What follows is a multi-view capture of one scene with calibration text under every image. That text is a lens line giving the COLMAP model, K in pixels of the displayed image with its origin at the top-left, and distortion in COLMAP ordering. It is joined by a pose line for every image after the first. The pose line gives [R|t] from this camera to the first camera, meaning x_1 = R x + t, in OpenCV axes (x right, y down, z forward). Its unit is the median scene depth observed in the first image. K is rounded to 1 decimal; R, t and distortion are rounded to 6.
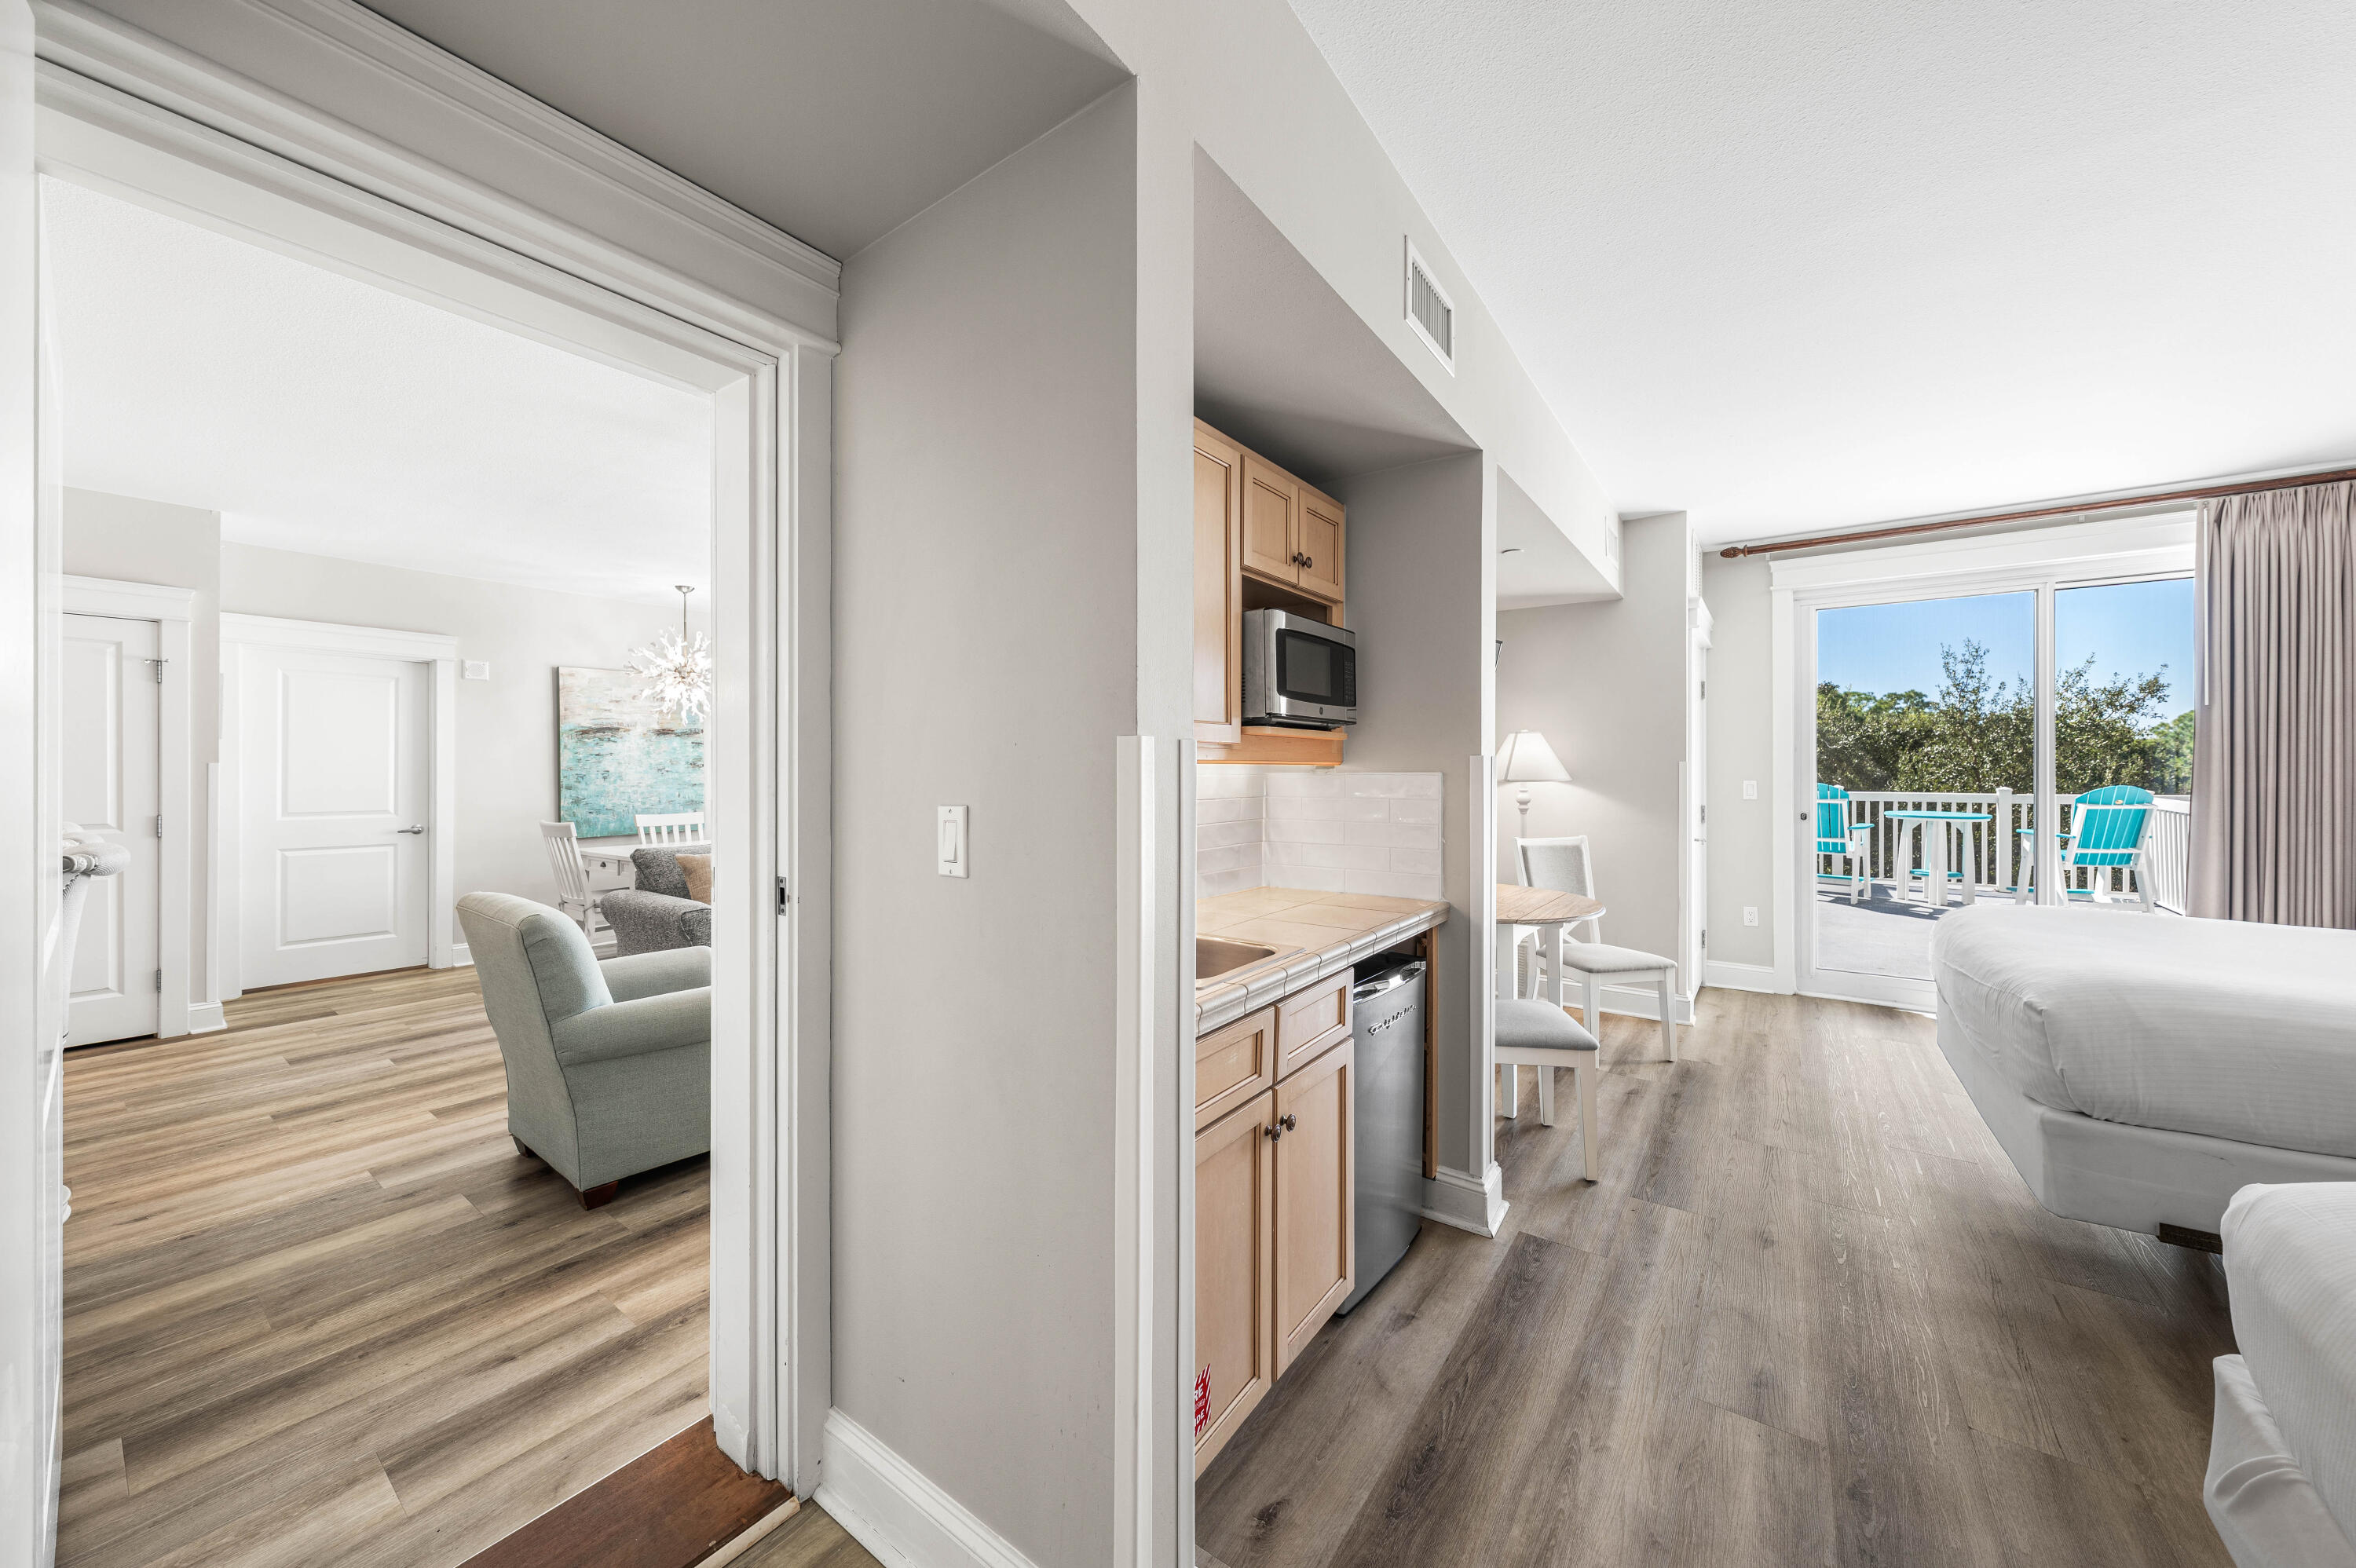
lens RADIAL K [[836.9, 0, 1147.1], [0, 836.9, 776.2], [0, 0, 1]] dist [0.000339, 0.000076]
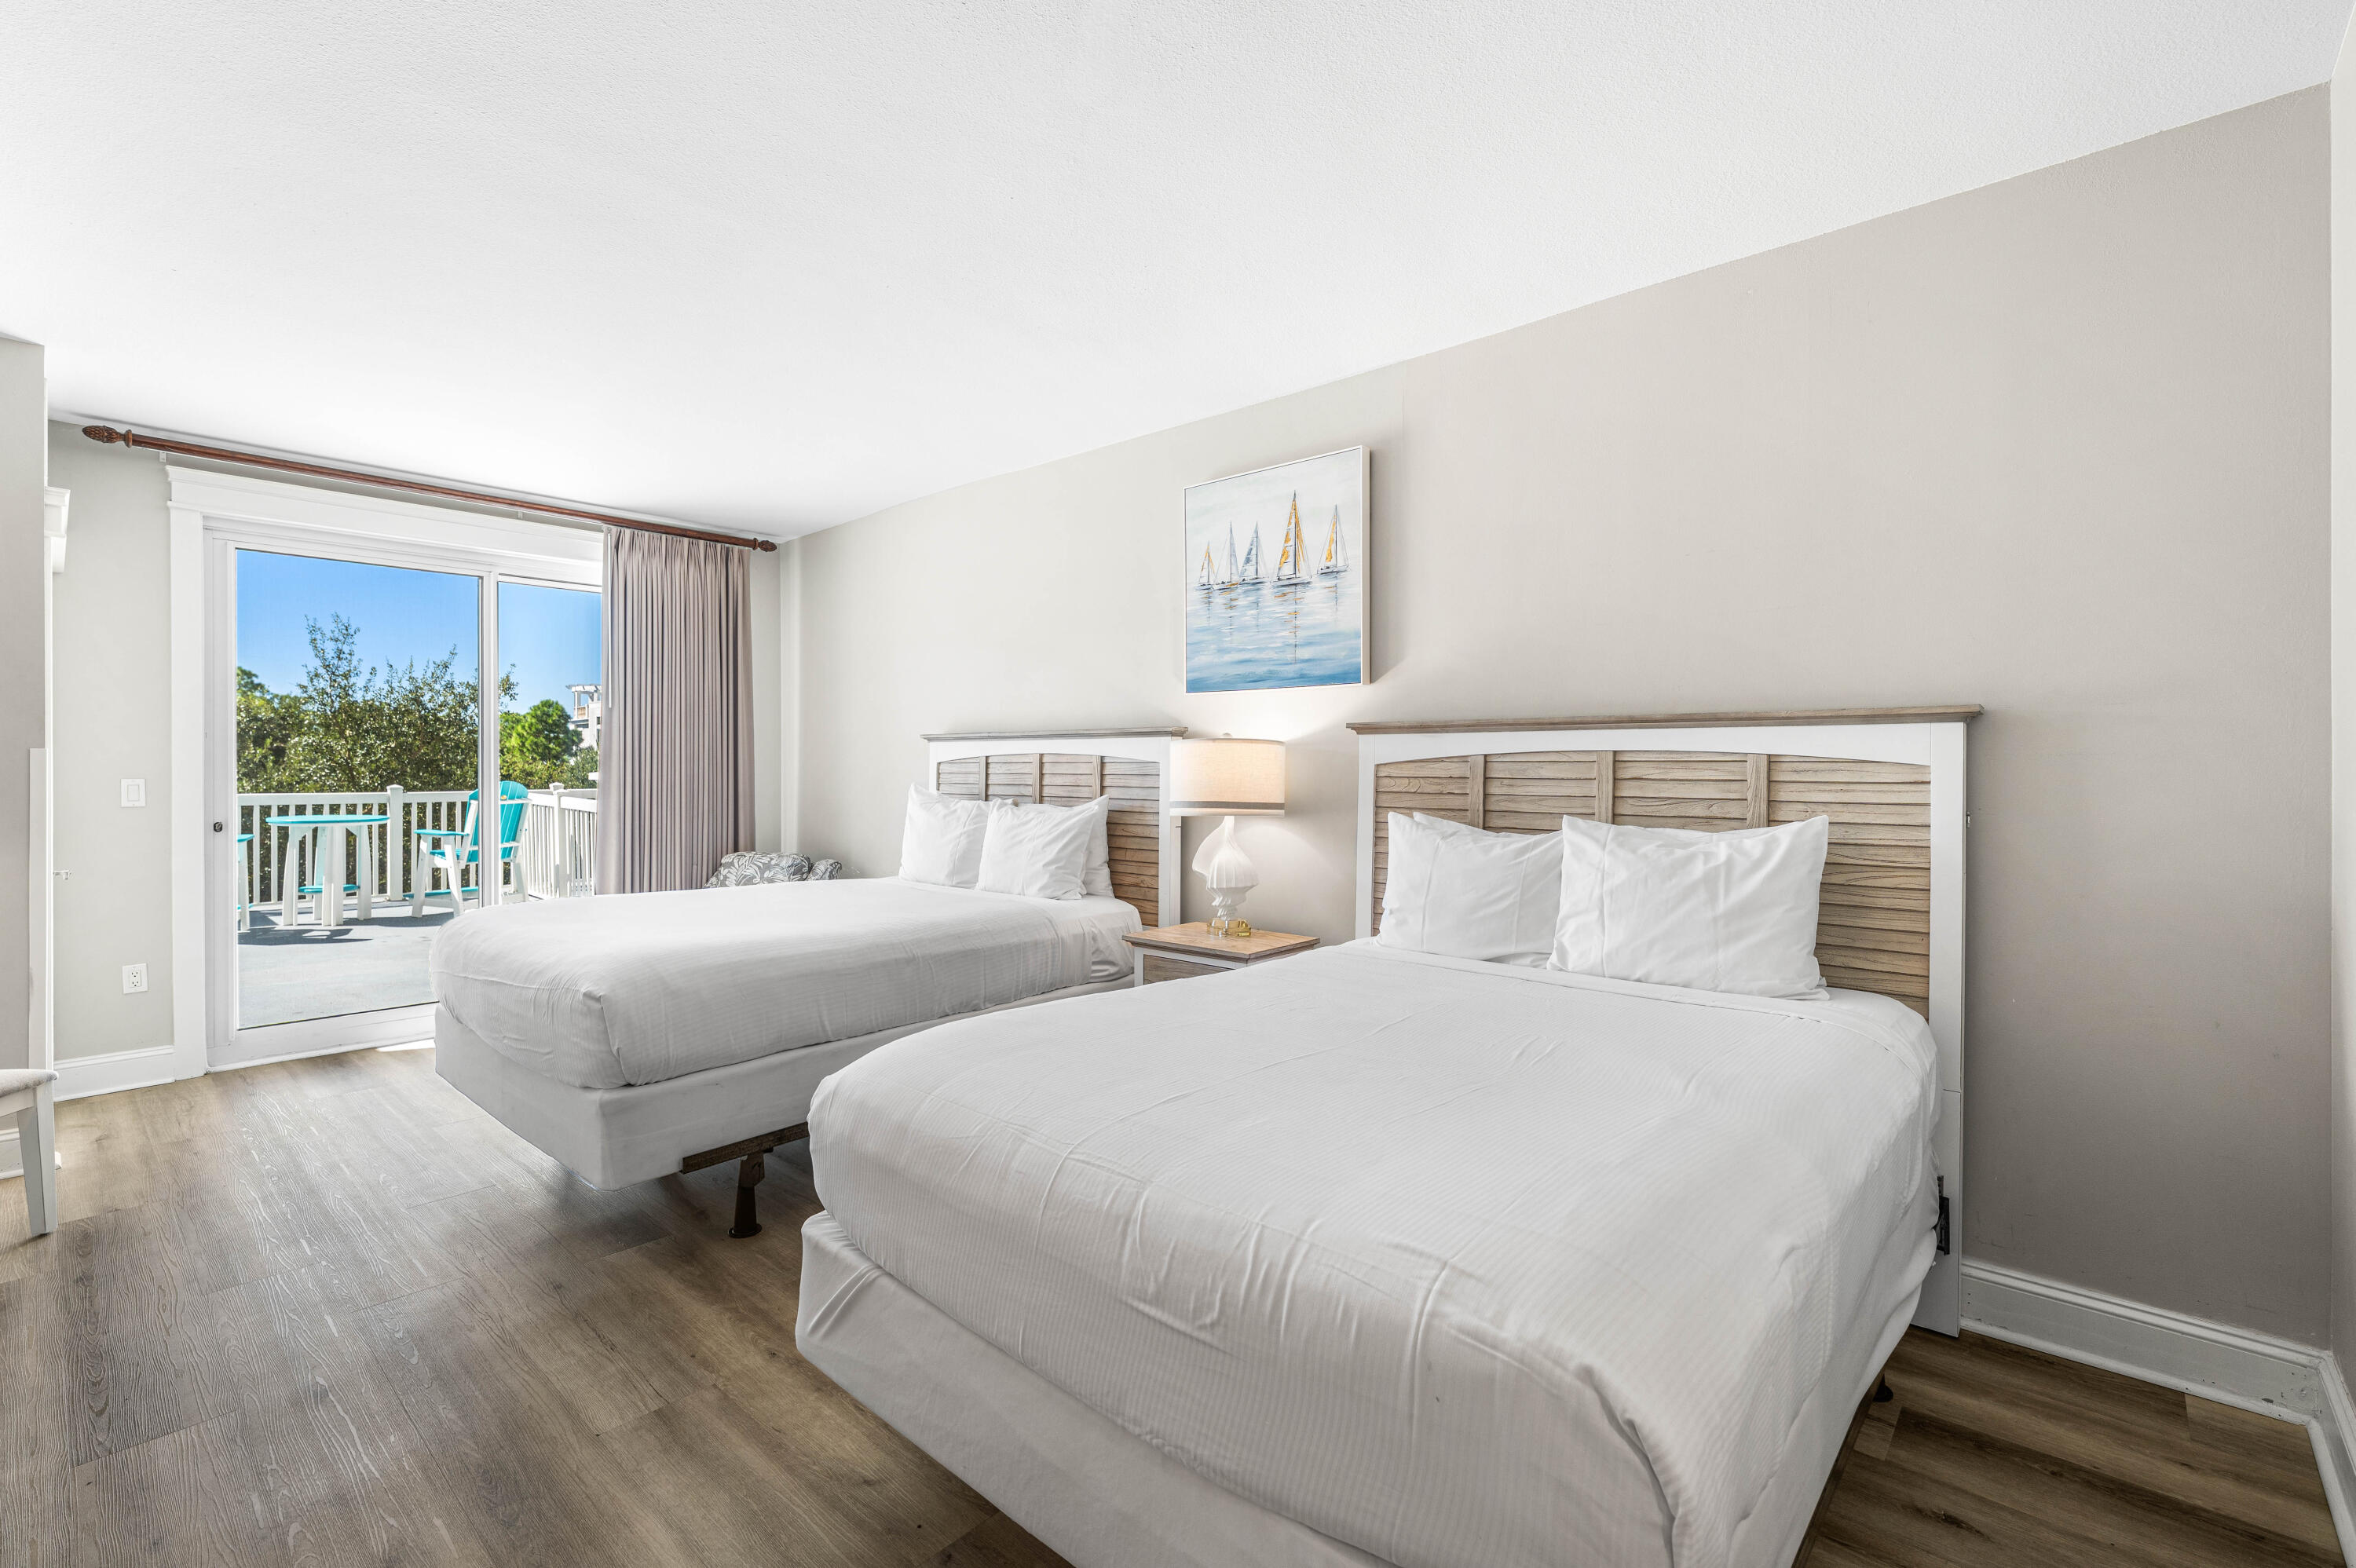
lens RADIAL K [[1057.6, 0, 1177.8], [0, 1057.6, 776.0], [0, 0, 1]] dist [0.015443, -0.000140]
pose [[0.090908, -0.005637, 0.995843, -0.072132], [0.004899, 0.999974, 0.005214, 0.002624], [-0.995847, 0.004405, 0.090934, 0.079051]]
